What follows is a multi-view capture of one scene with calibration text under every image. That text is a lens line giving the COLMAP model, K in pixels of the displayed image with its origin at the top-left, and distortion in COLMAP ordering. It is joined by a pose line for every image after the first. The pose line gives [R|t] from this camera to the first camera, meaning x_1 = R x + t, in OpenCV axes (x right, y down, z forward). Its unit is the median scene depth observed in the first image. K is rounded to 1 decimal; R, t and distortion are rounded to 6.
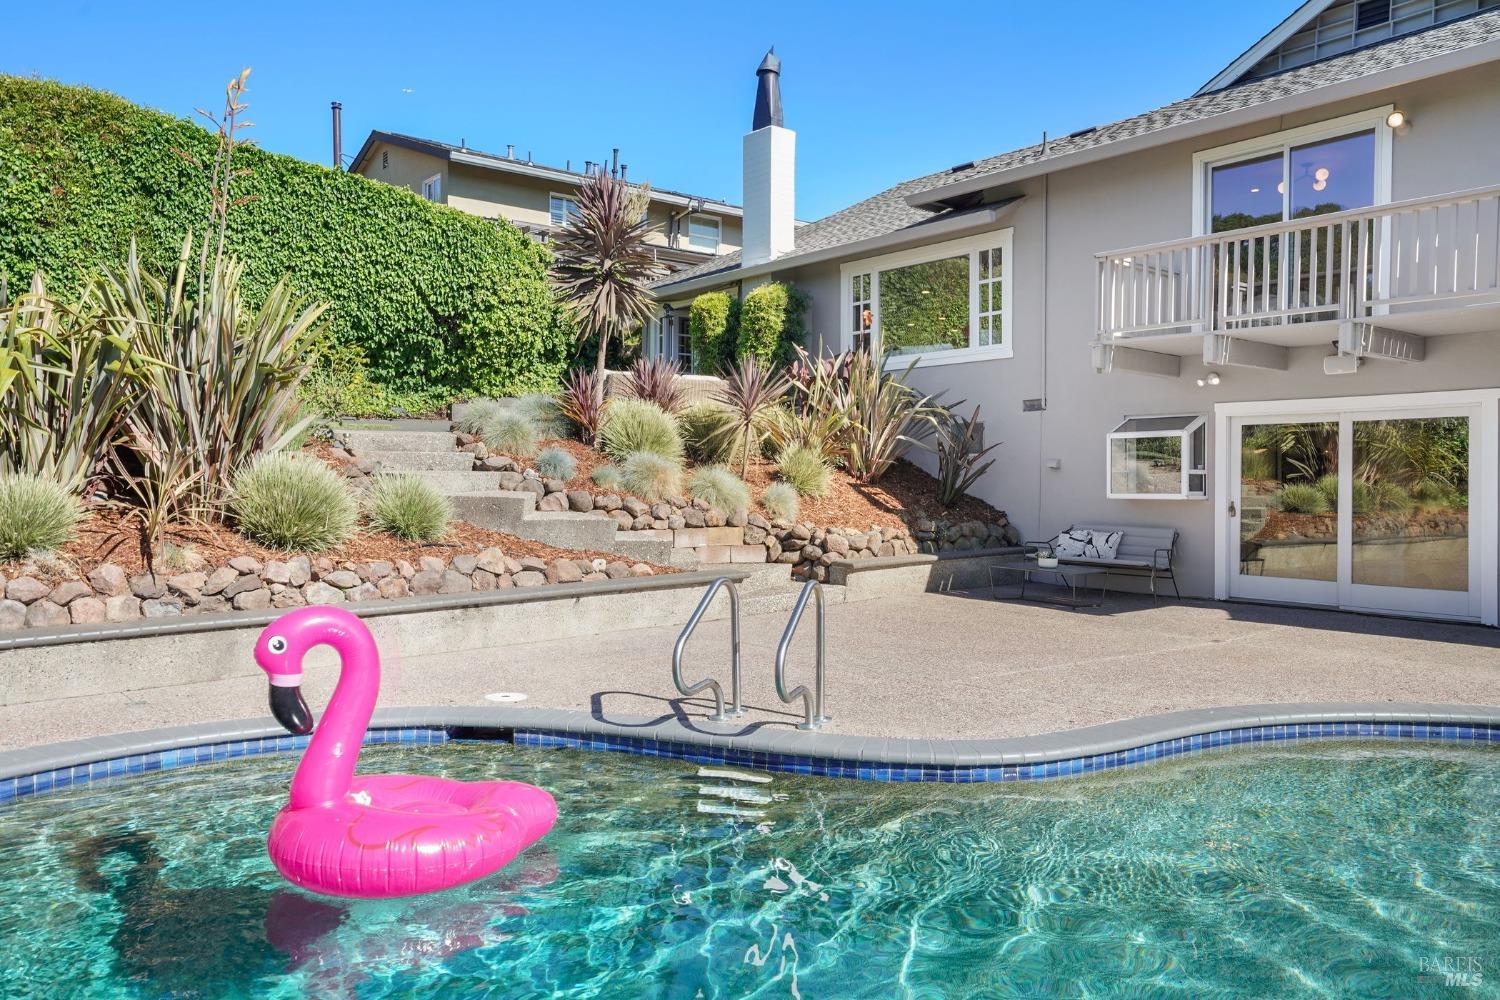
lens RADIAL K [[1127.6, 0, 748.5], [0, 1127.6, 495.0], [0, 0, 1]] dist [0.003597, 0.001253]
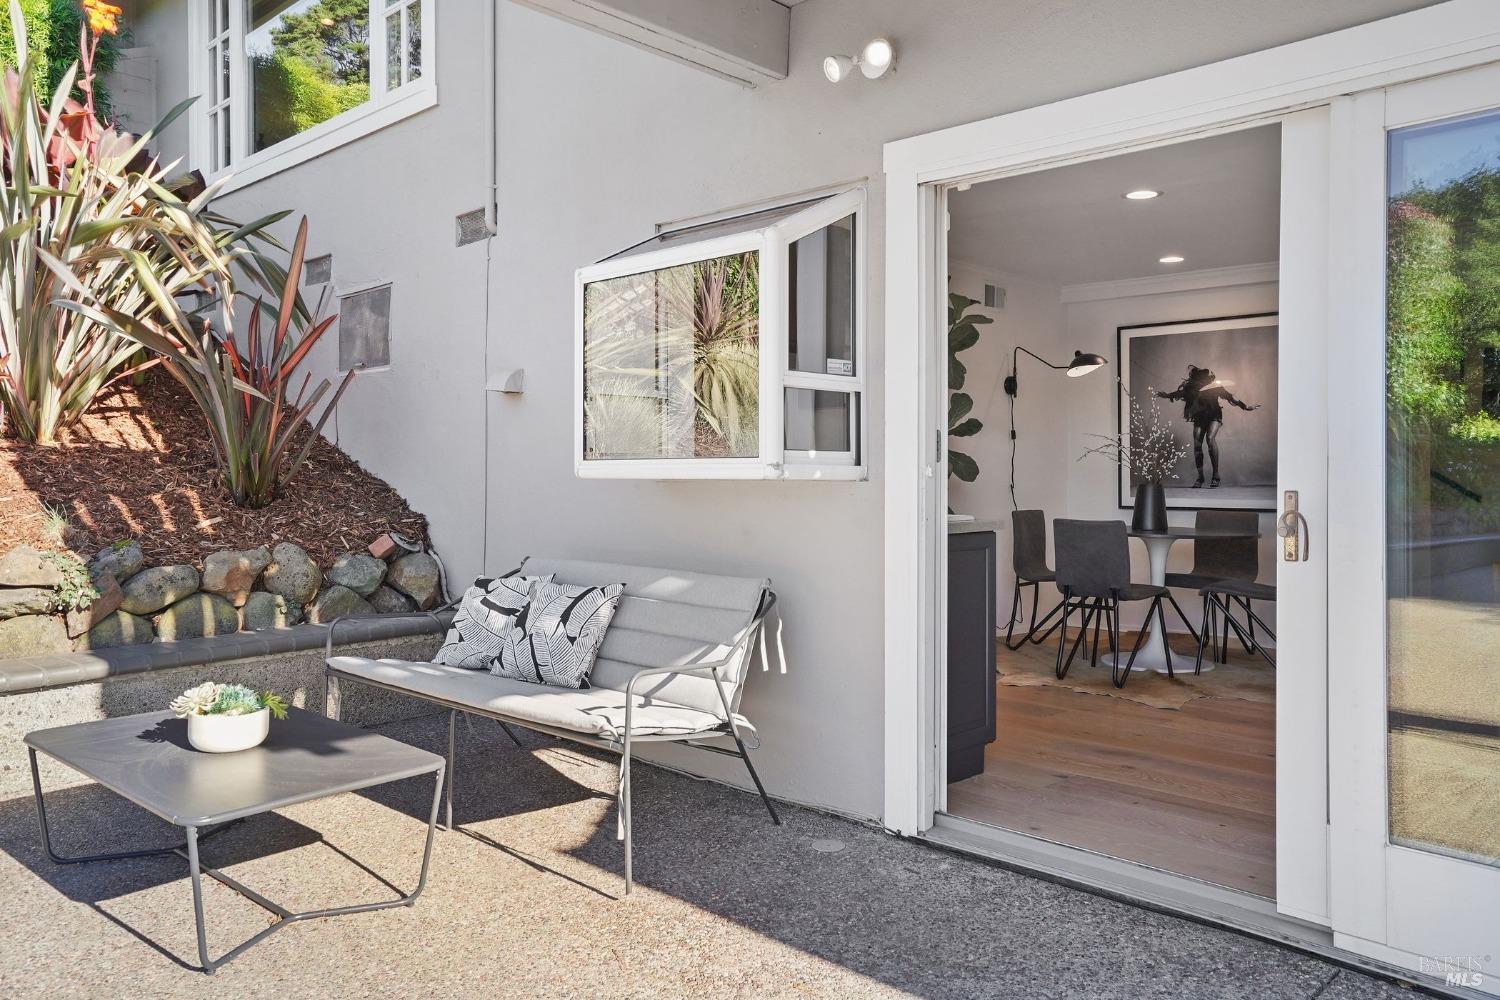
lens RADIAL K [[1127.6, 0, 750.8], [0, 1127.6, 469.3], [0, 0, 1]] dist [0.003597, 0.001253]
pose [[0.994706, -0.006327, 0.102571, 0.333399], [0.006986, 0.999957, -0.006066, 0.003002], [-0.102528, 0.006751, 0.994707, 0.684848]]
